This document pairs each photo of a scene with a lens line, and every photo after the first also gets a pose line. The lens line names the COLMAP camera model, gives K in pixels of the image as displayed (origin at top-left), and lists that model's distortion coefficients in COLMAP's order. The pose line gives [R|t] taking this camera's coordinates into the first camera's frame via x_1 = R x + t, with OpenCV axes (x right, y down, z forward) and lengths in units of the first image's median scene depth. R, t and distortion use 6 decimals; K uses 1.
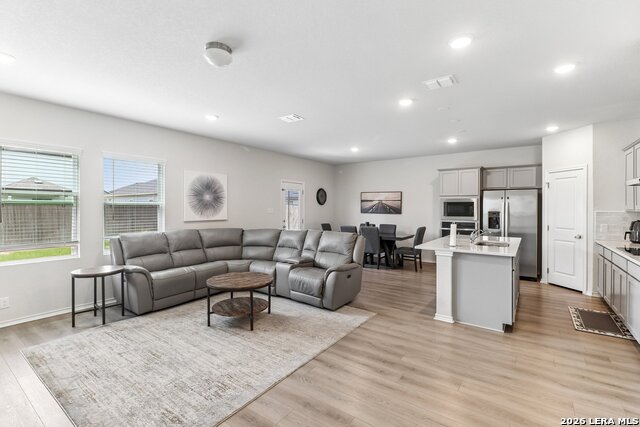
lens RADIAL K [[299.5, 0, 316.9], [0, 299.5, 210.5], [0, 0, 1]] dist [-0.002340, 0.000657]
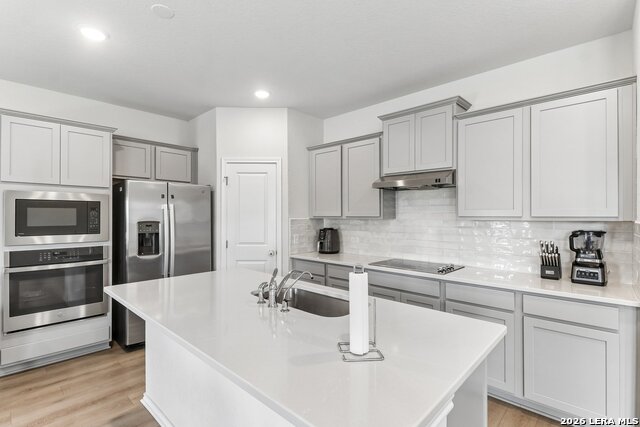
lens RADIAL K [[299.5, 0, 317.0], [0, 299.5, 212.0], [0, 0, 1]] dist [-0.002340, 0.000657]
pose [[0.147019, 0.003983, 0.989126, 0.118852], [0.006749, 0.999965, -0.005030, -0.008665], [-0.989111, 0.007415, 0.146987, 0.634006]]
